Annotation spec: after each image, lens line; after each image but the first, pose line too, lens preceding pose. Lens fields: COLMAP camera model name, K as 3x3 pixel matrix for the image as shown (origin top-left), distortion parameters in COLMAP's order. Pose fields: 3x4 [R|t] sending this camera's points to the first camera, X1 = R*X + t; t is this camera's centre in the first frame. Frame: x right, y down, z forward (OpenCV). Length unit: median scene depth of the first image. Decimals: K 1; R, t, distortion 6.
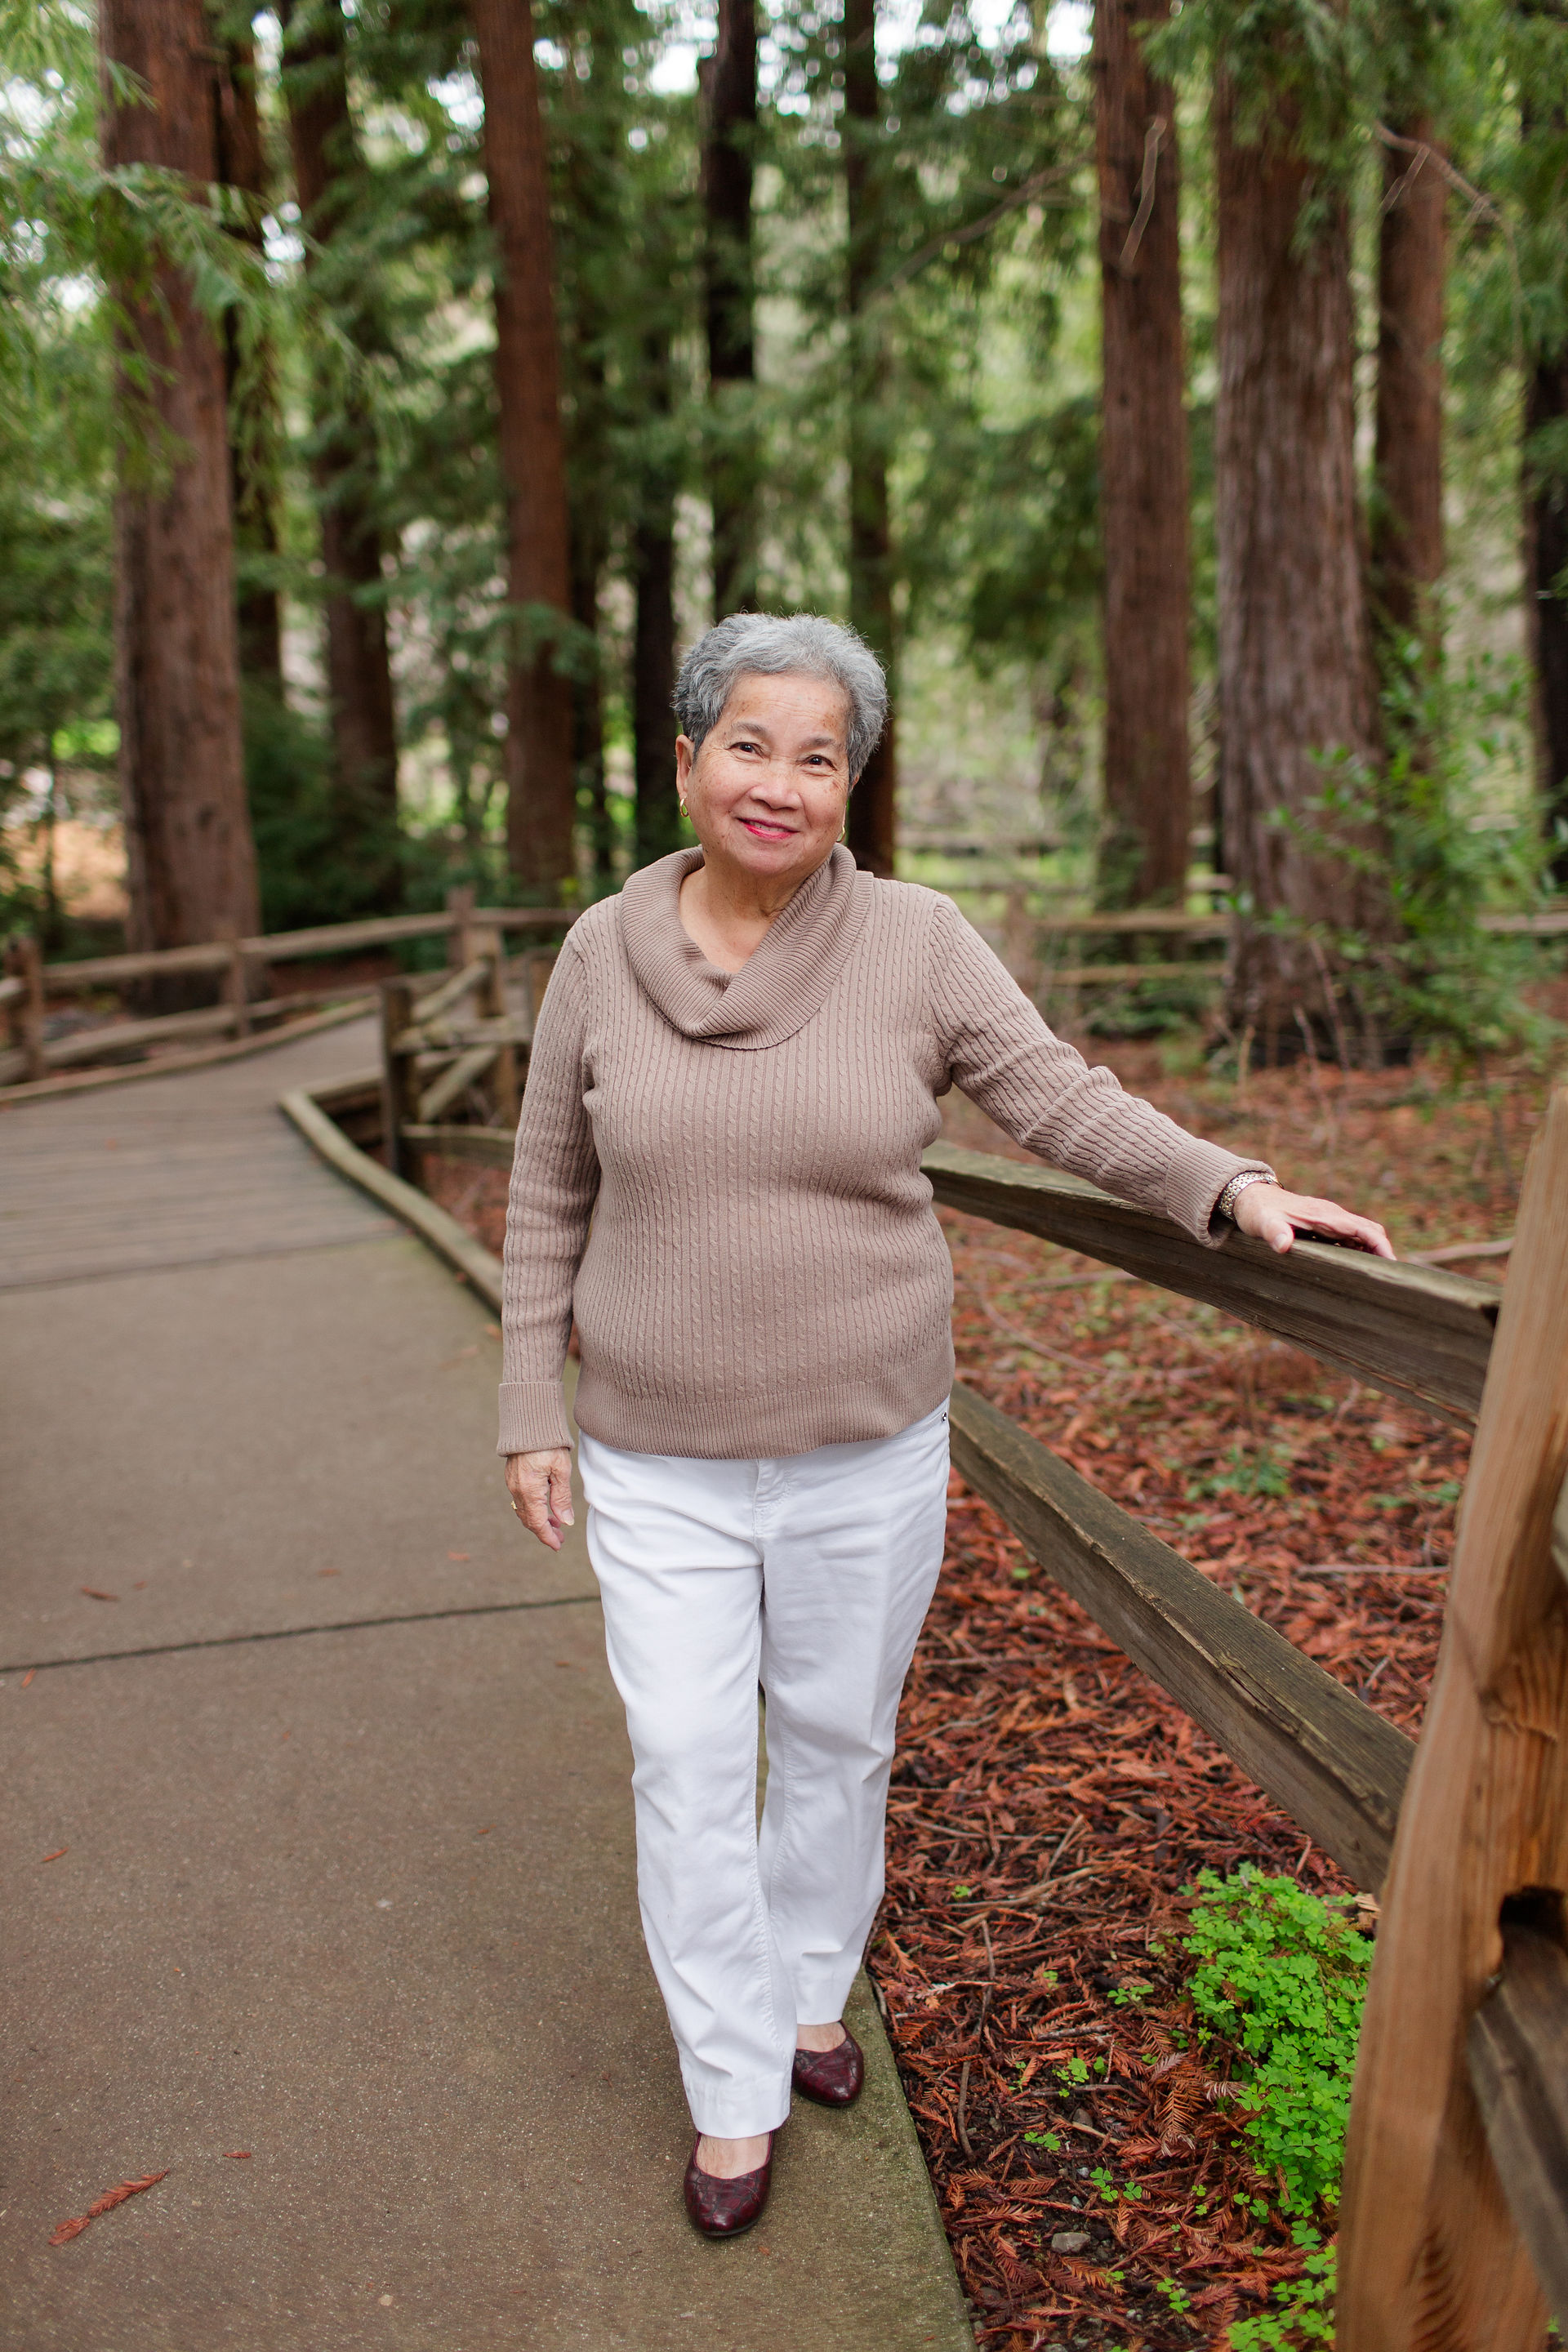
lens RADIAL K [[2219.1, 0, 777.1], [0, 2219.1, 1165.9], [0, 0, 1]] dist [-0.004147, 0.003191]
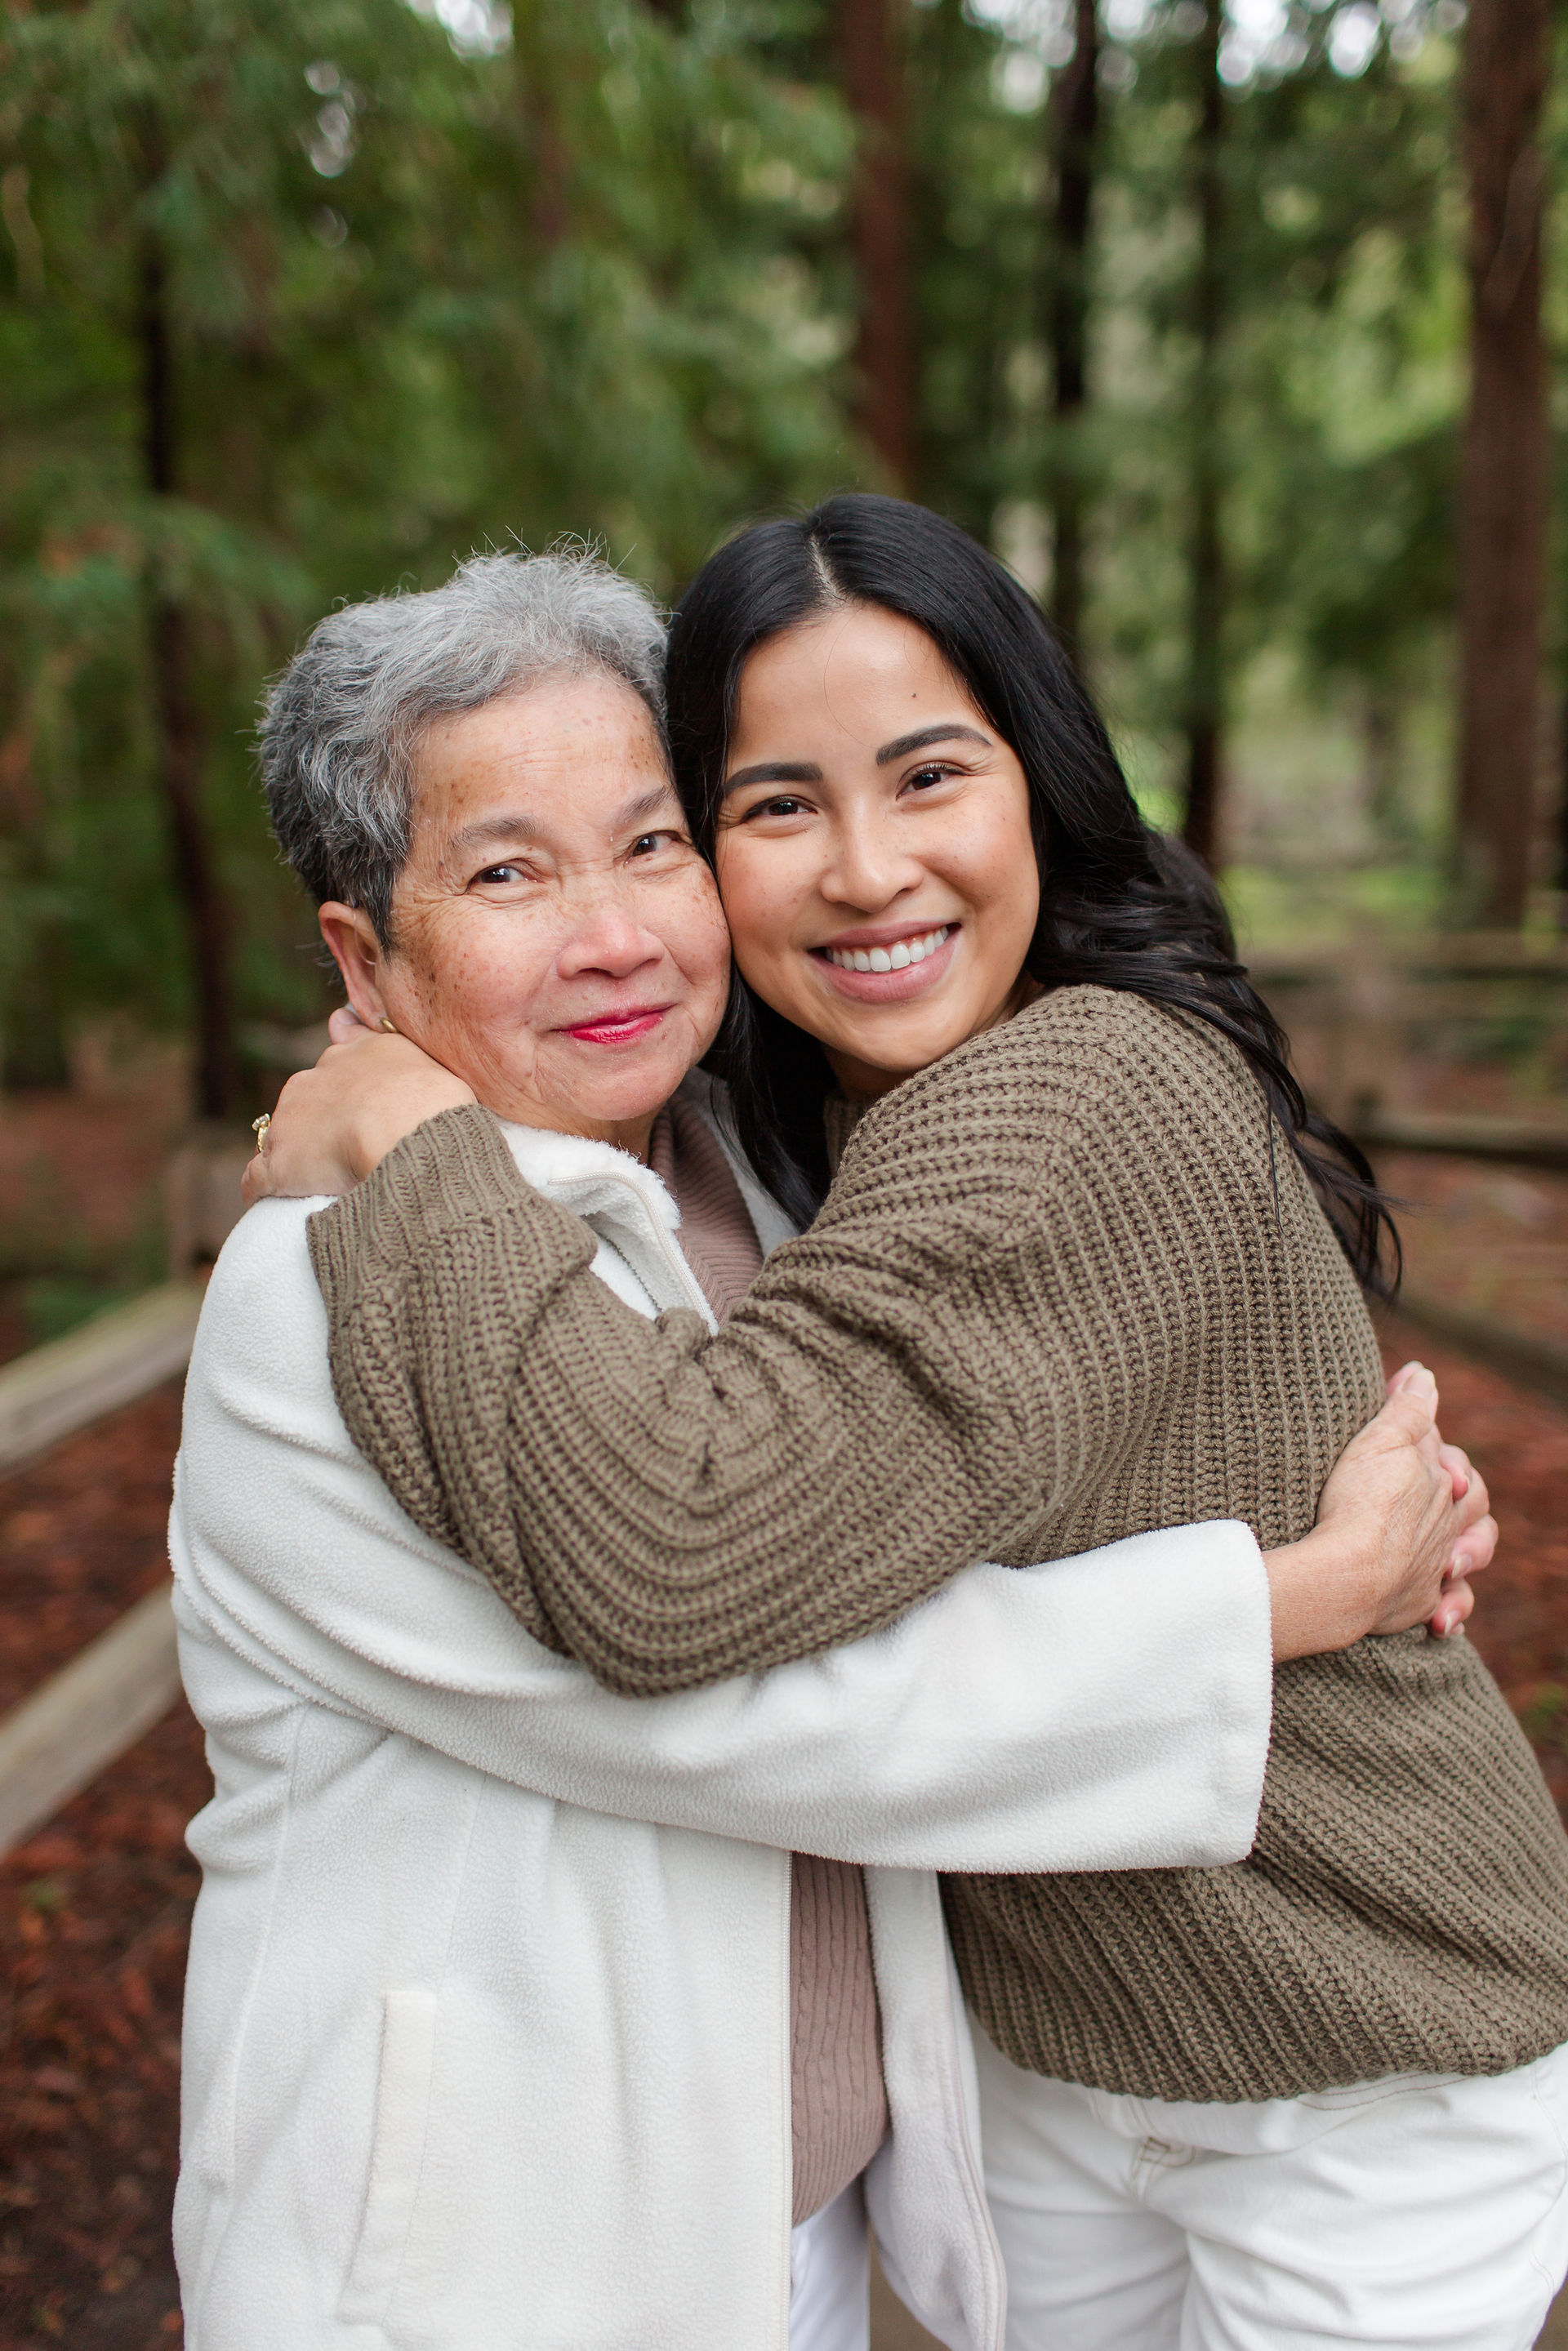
lens RADIAL K [[2432.0, 0, 784.0], [0, 2432.0, 1175.5], [0, 0, 1]] dist [-0.006017, 0.005052]
pose [[0.994657, 0.029436, -0.098954, -0.056973], [-0.030485, 0.999494, -0.009104, 0.016025], [0.098636, 0.012072, 0.995050, -0.176131]]
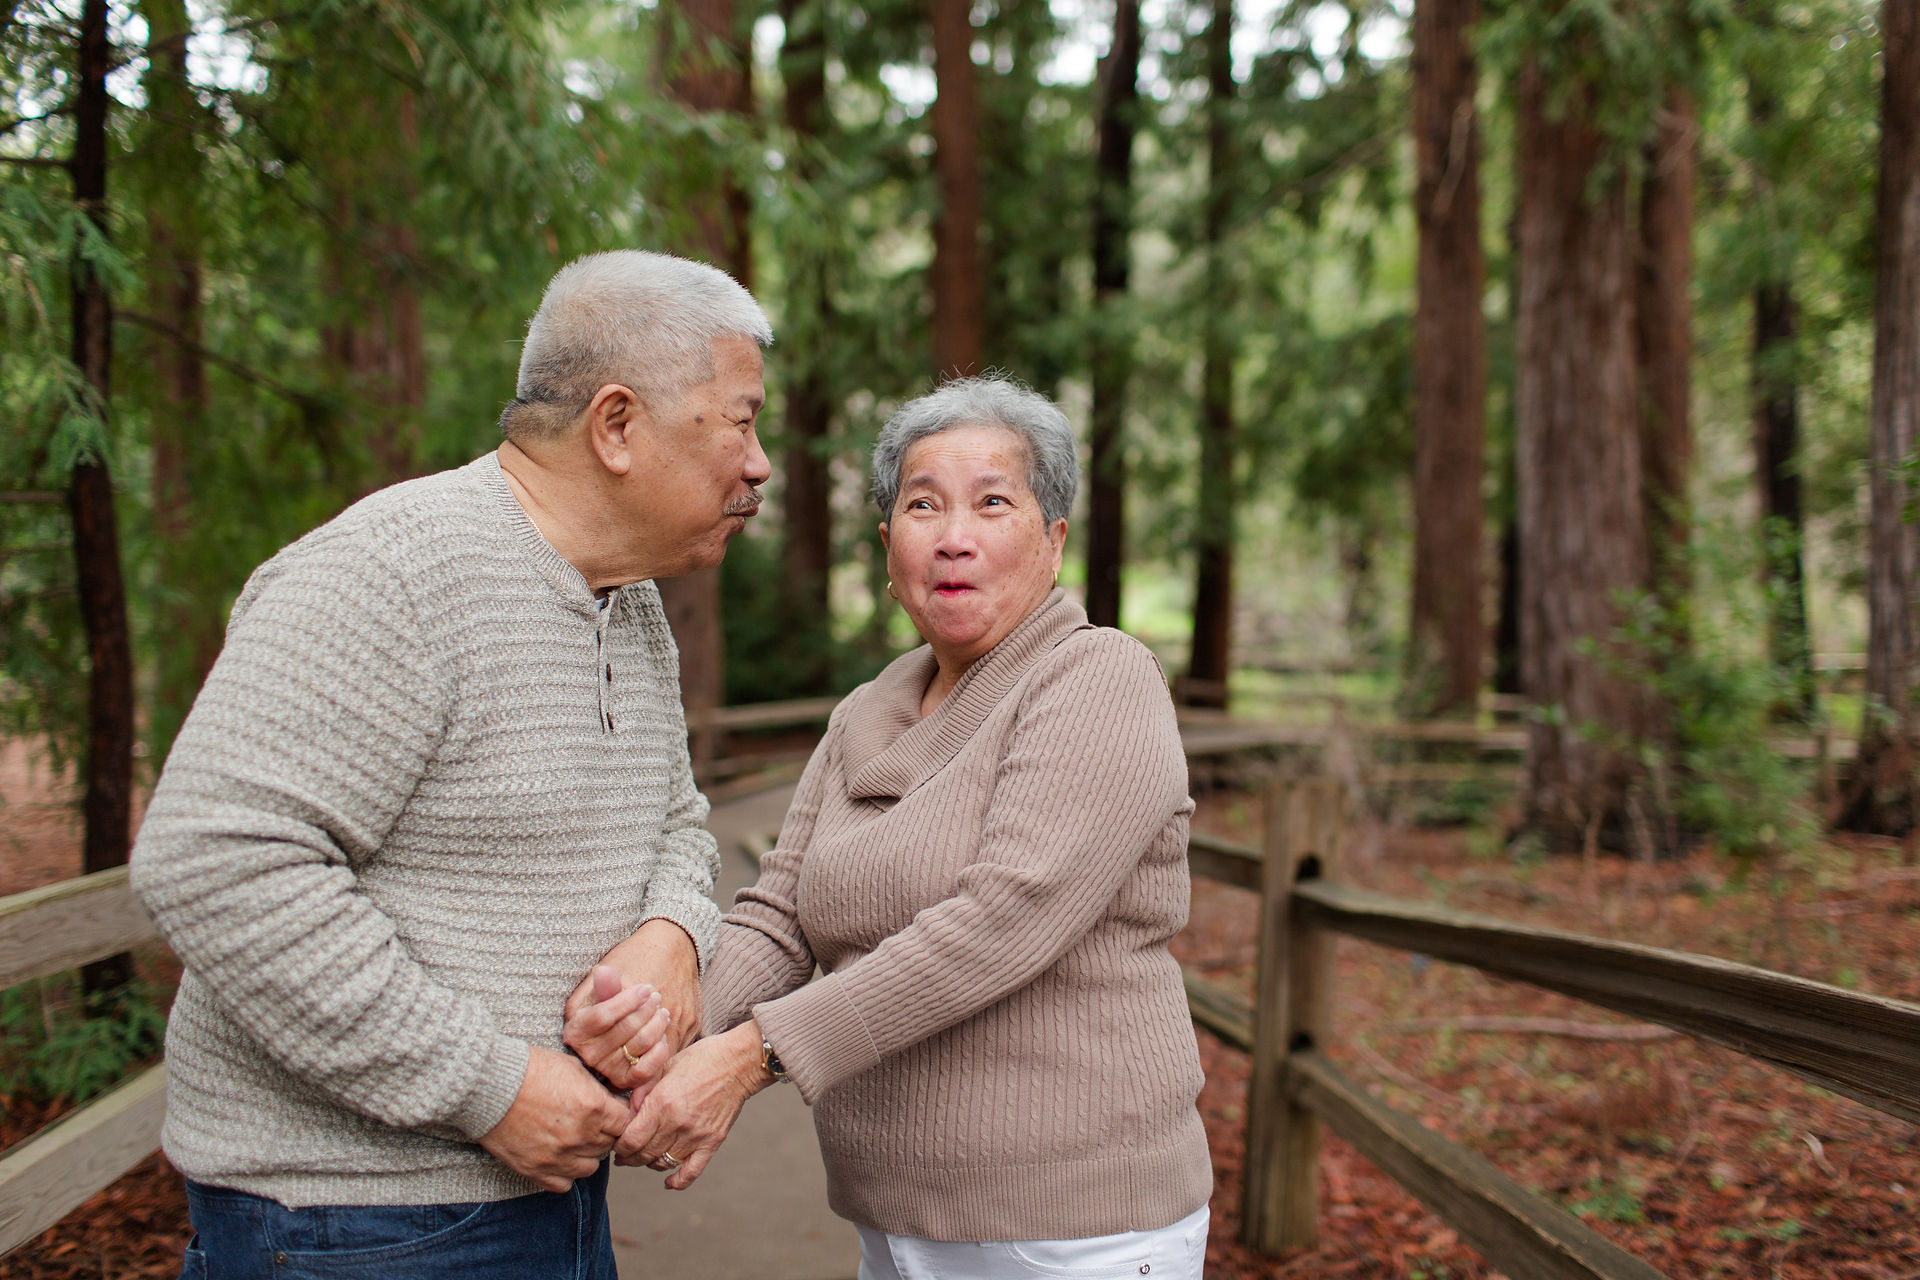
lens RADIAL K [[1815.8, 0, 966.1], [0, 1815.8, 631.4], [0, 0, 1]] dist [-0.011088, 0.016200]
pose [[0.995907, 0.041226, -0.080440, -0.023157], [-0.053354, 0.986475, -0.154983, 0.004577], [0.072962, 0.158641, 0.984637, 0.002348]]
